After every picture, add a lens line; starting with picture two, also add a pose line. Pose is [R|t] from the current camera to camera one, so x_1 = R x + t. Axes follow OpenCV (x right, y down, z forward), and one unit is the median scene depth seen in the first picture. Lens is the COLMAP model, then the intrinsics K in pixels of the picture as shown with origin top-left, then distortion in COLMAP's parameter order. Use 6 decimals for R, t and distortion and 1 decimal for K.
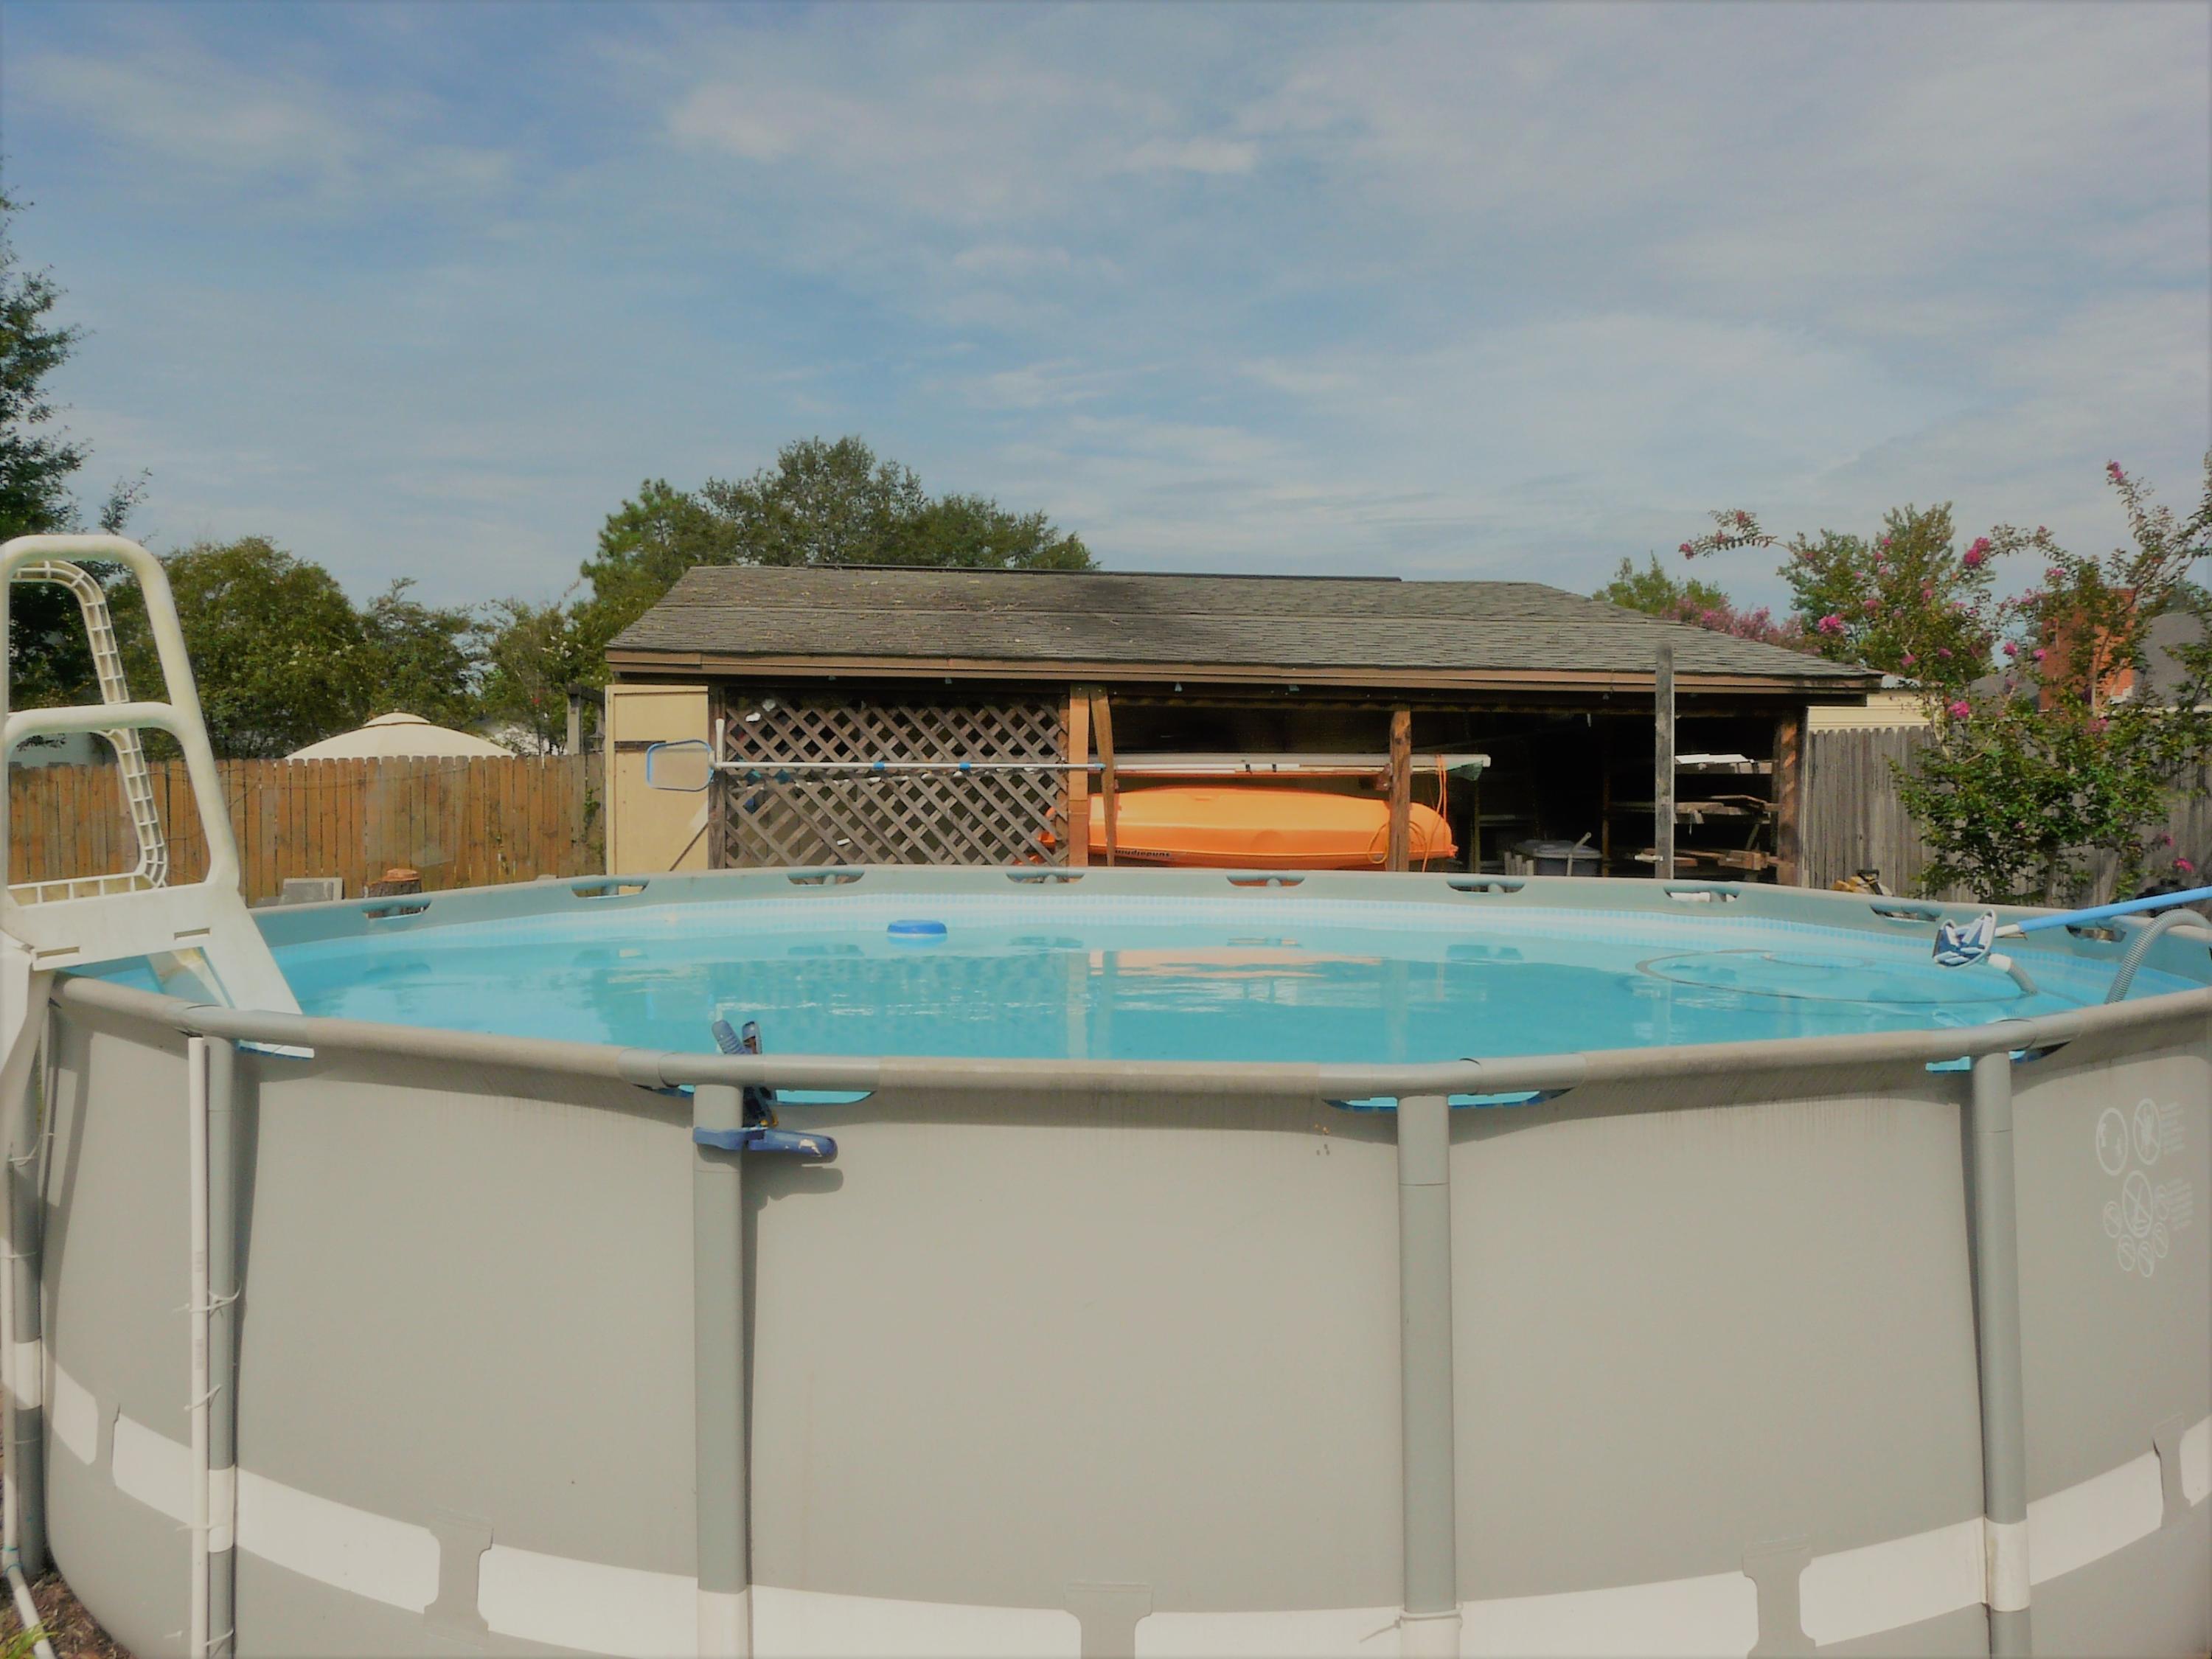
lens RADIAL K [[1836.9, 0, 1106.0], [0, 1836.9, 829.5], [0, 0, 1]] dist [-0.068118, 0.123882]
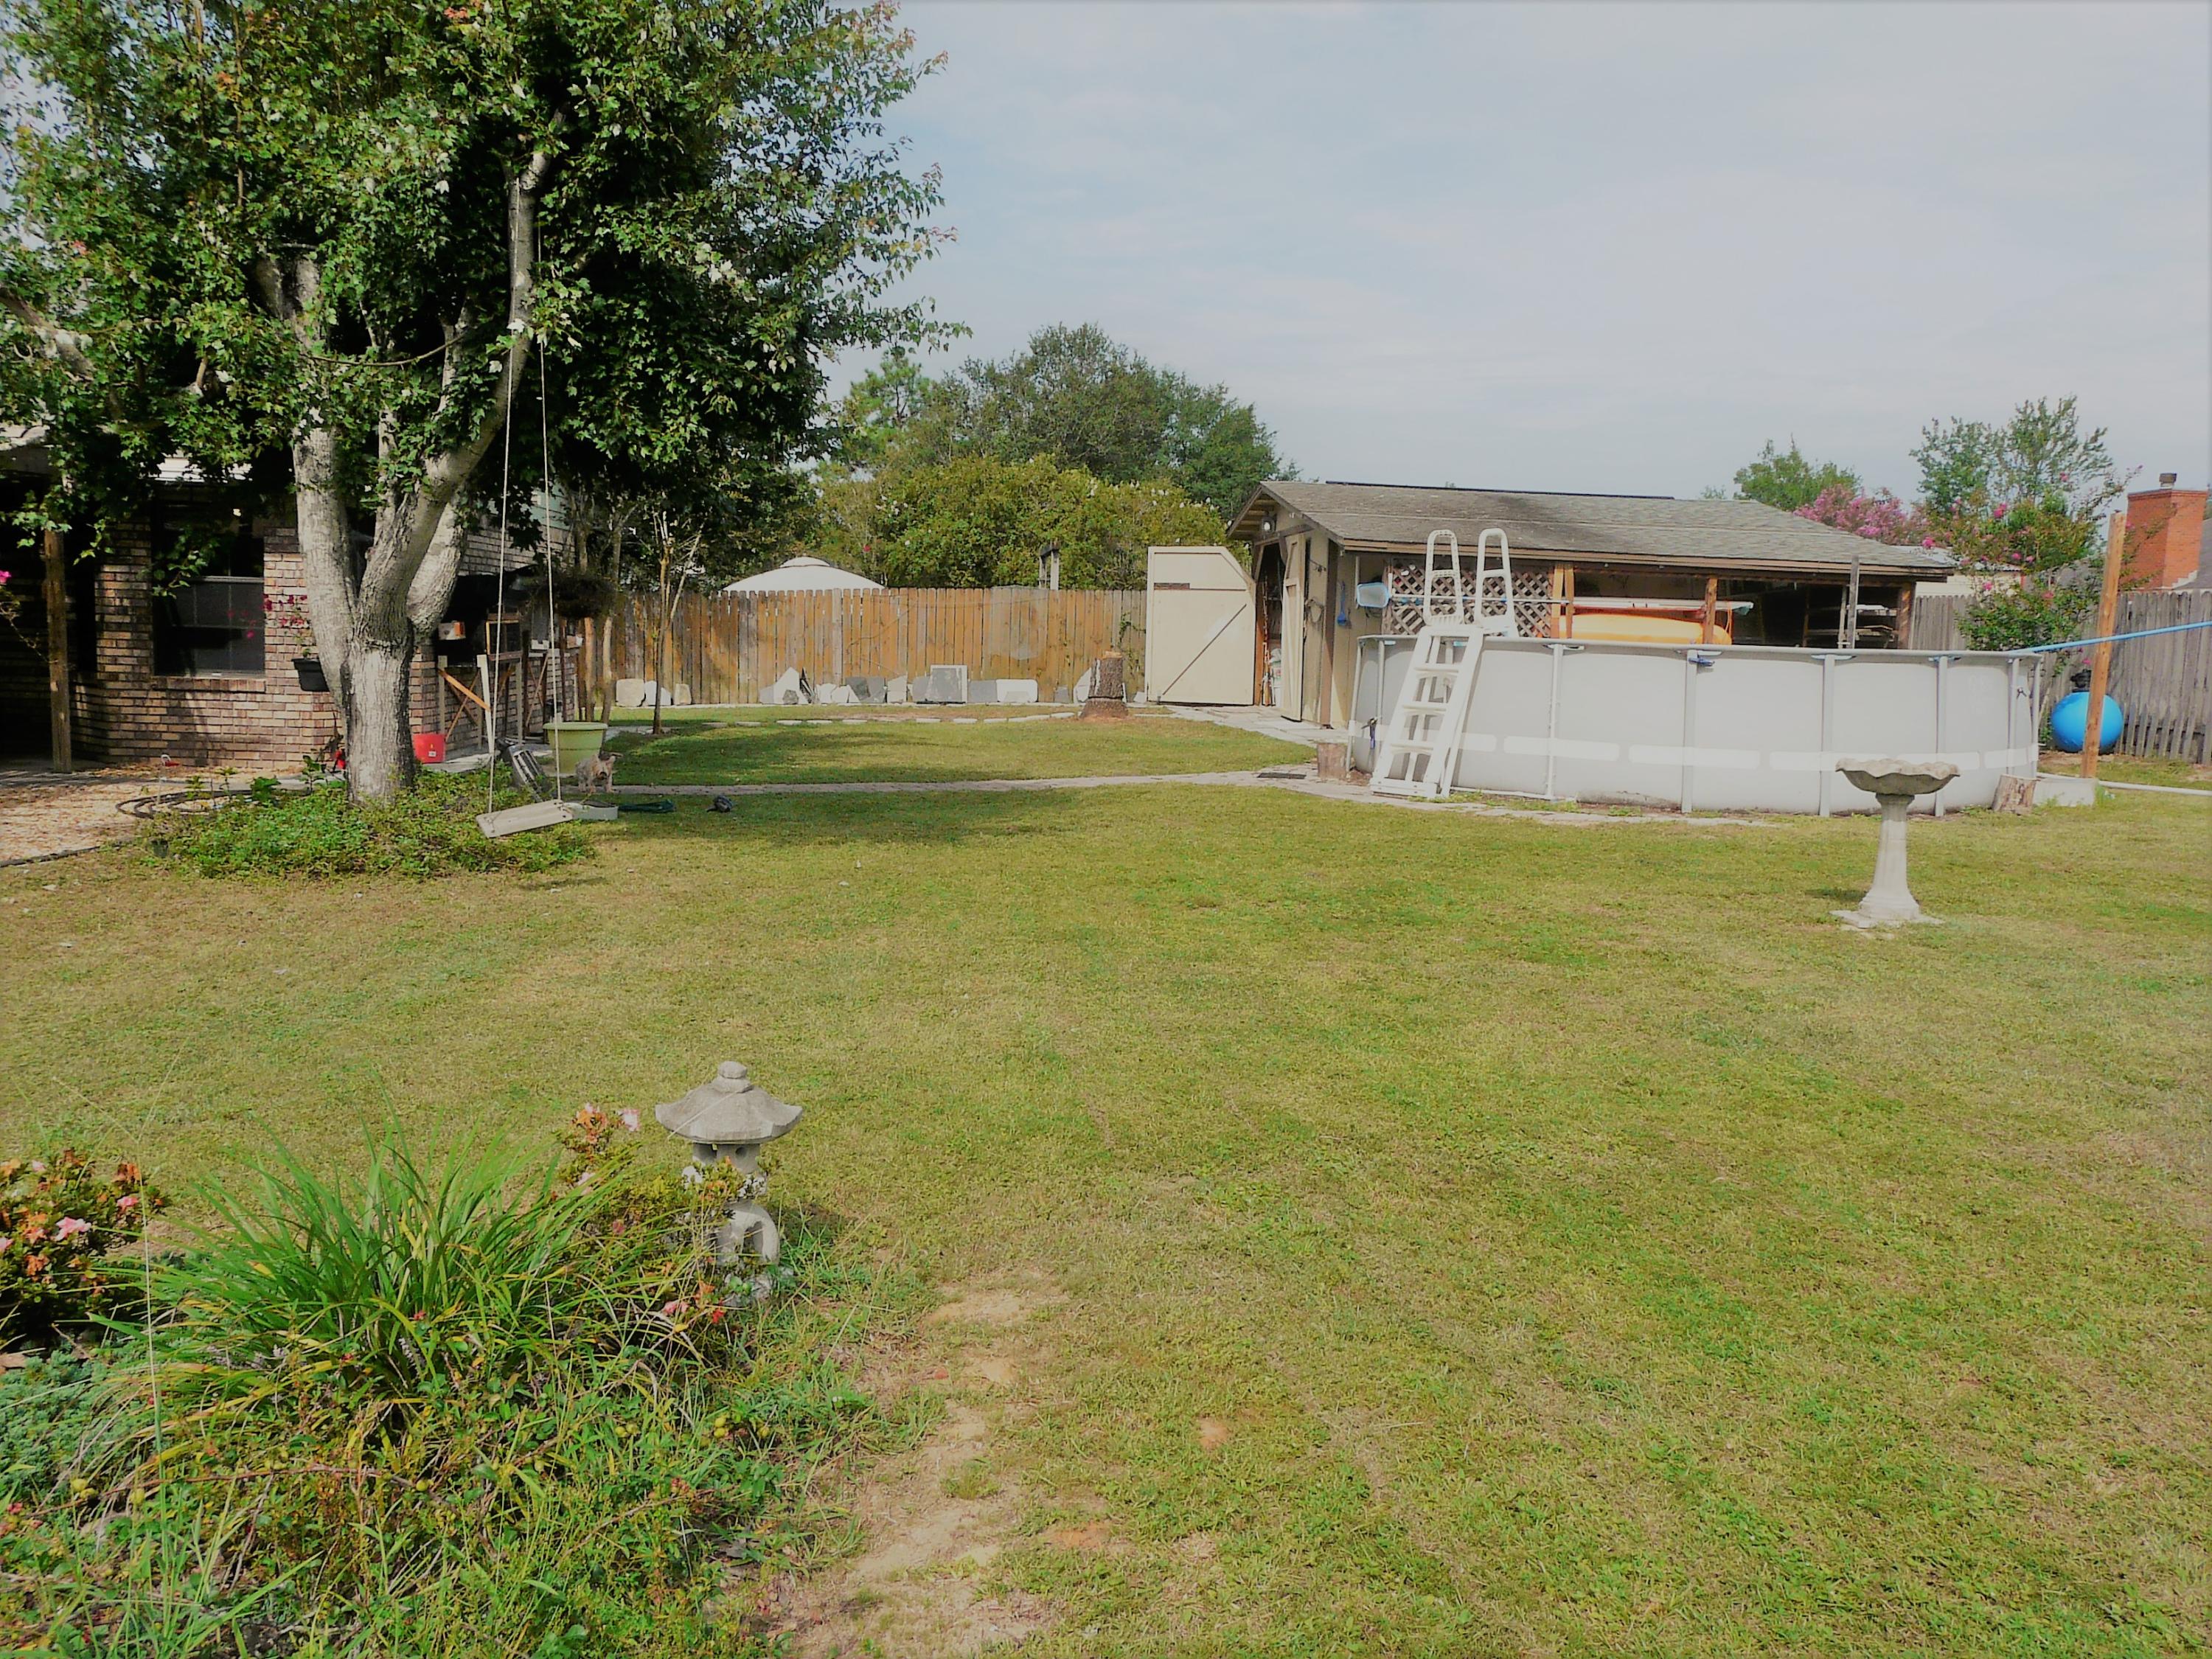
lens RADIAL K [[1835.7, 0, 1091.9], [0, 1835.7, 841.9], [0, 0, 1]] dist [-0.084165, 0.112156]
pose [[0.997664, 0.033452, -0.059561, -0.220374], [-0.028237, 0.995866, 0.086338, 0.039475], [0.062203, -0.084454, 0.994484, -0.597399]]
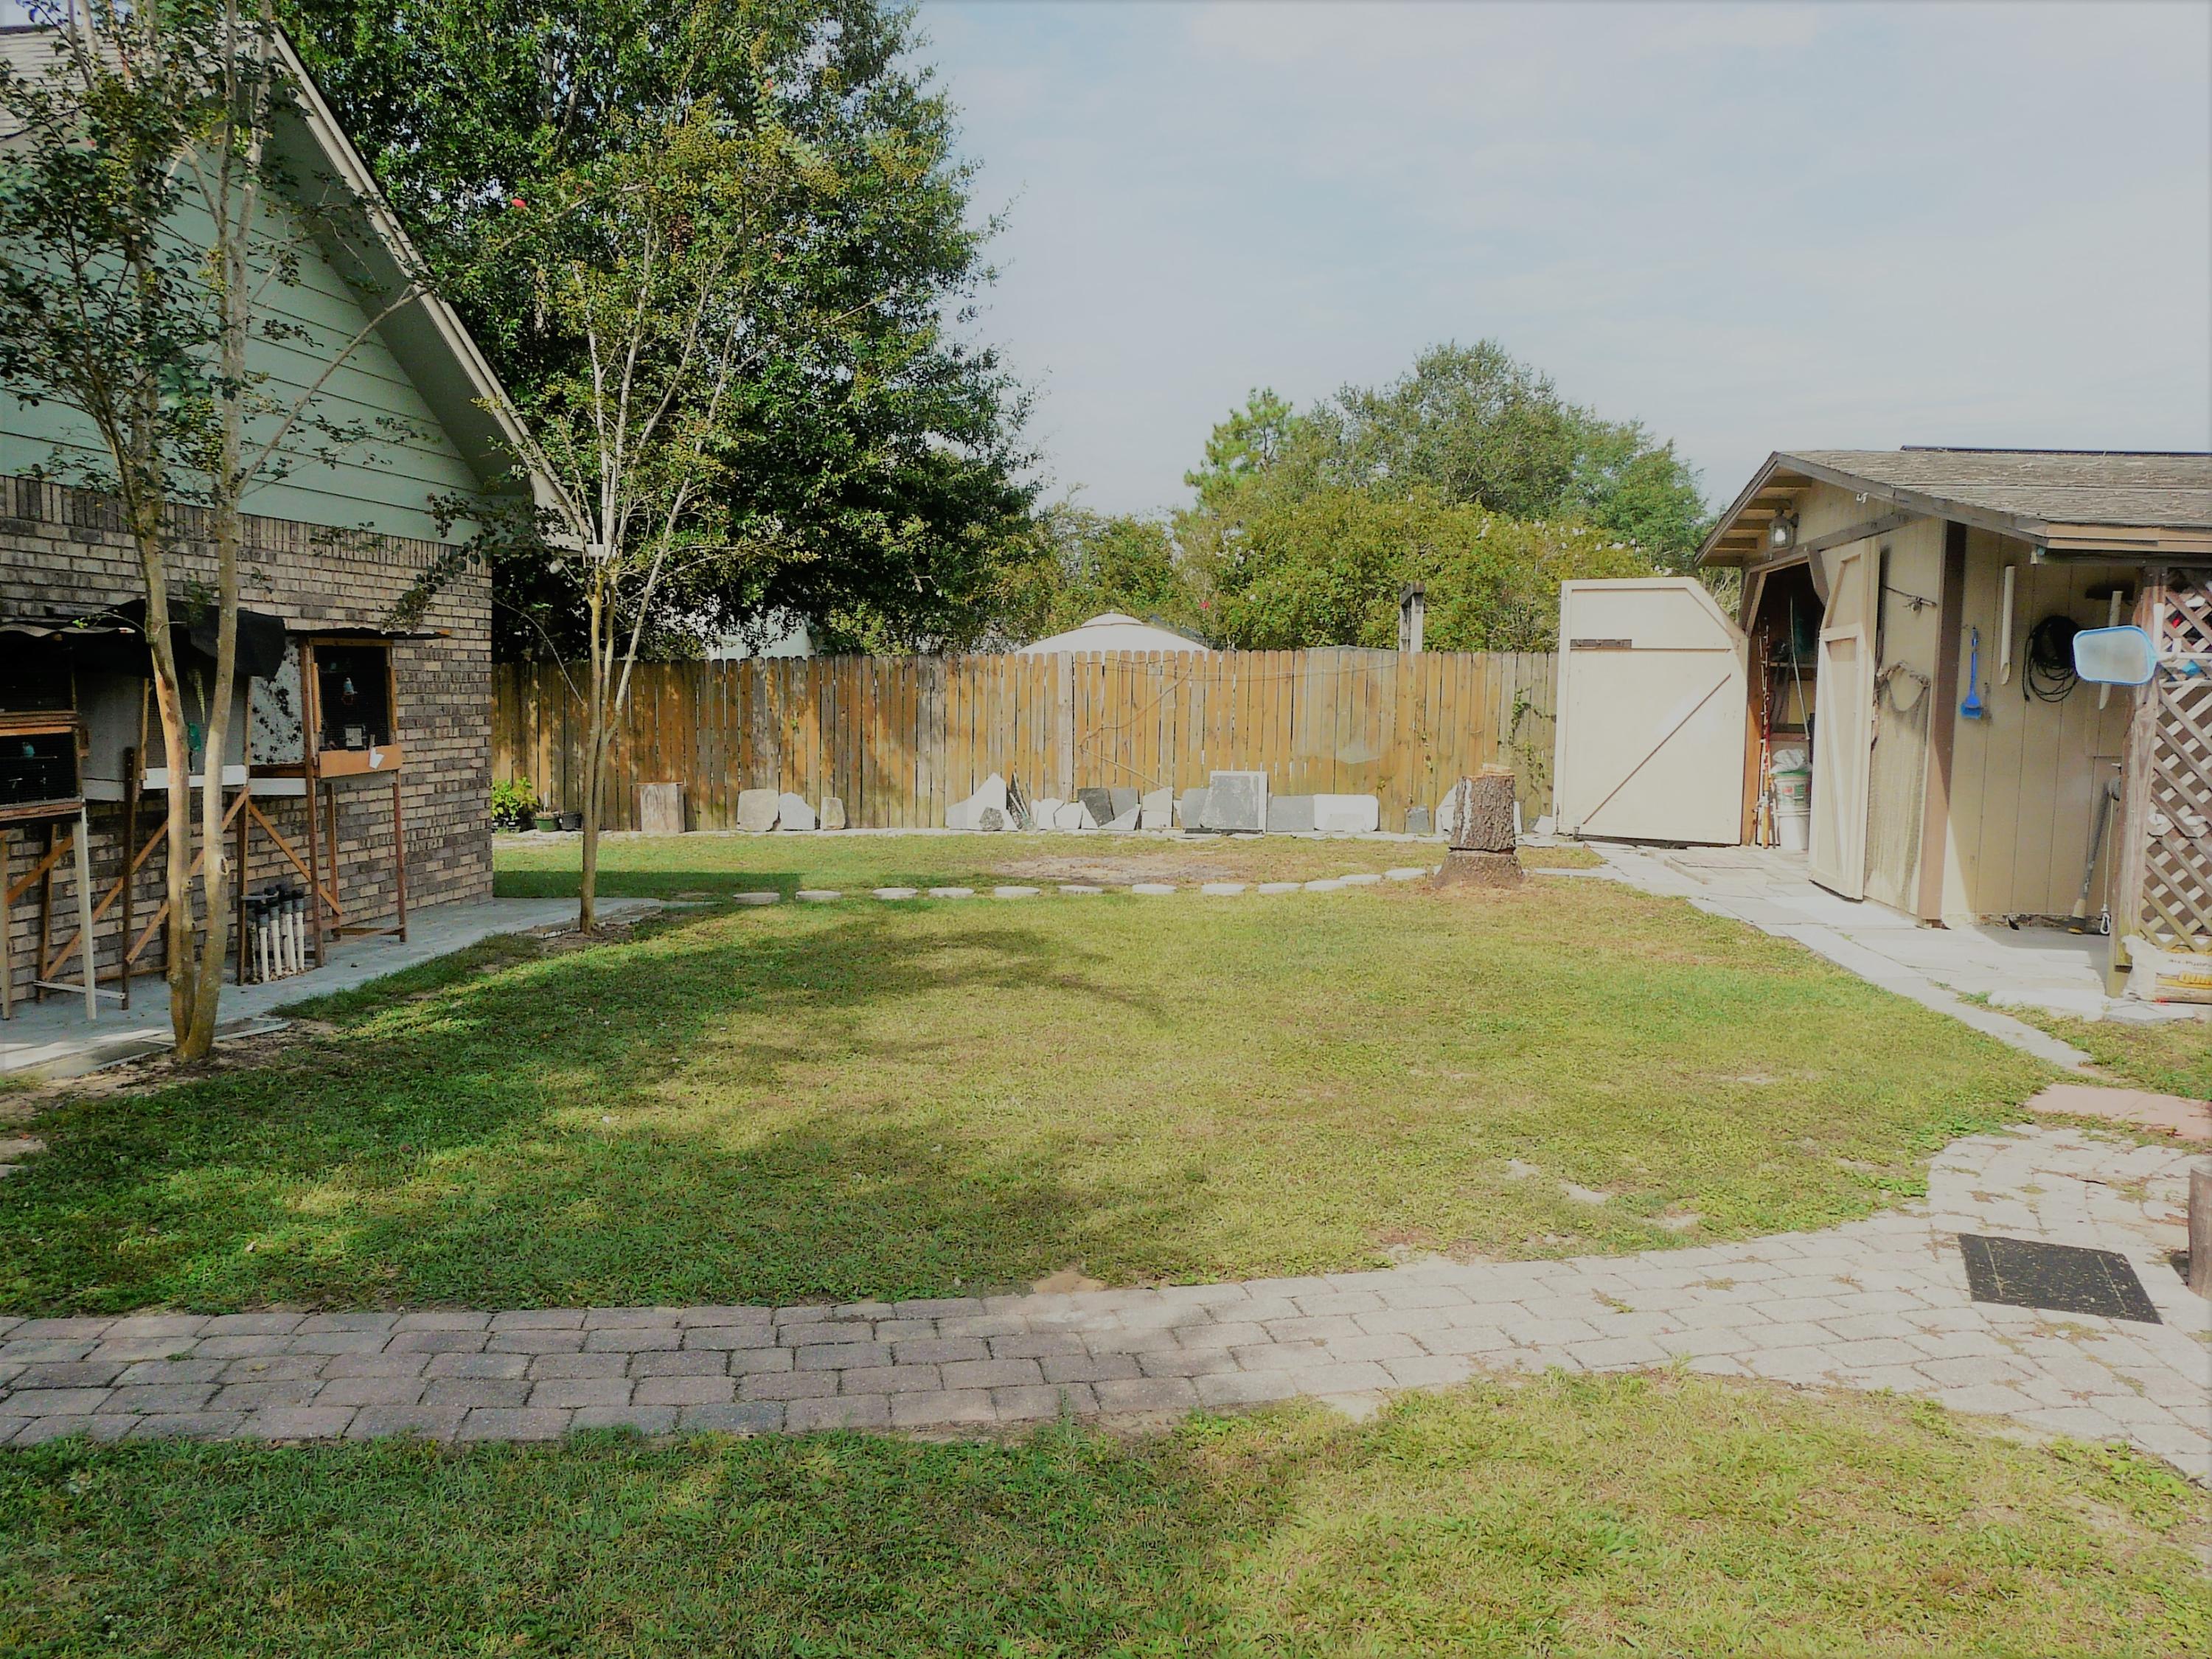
lens RADIAL K [[1835.7, 0, 1091.9], [0, 1835.7, 841.9], [0, 0, 1]] dist [-0.084165, 0.112156]
pose [[0.961647, 0.043494, -0.270819, -0.246227], [-0.029076, 0.997949, 0.057028, 0.010633], [0.272744, -0.046967, 0.960939, 0.007344]]
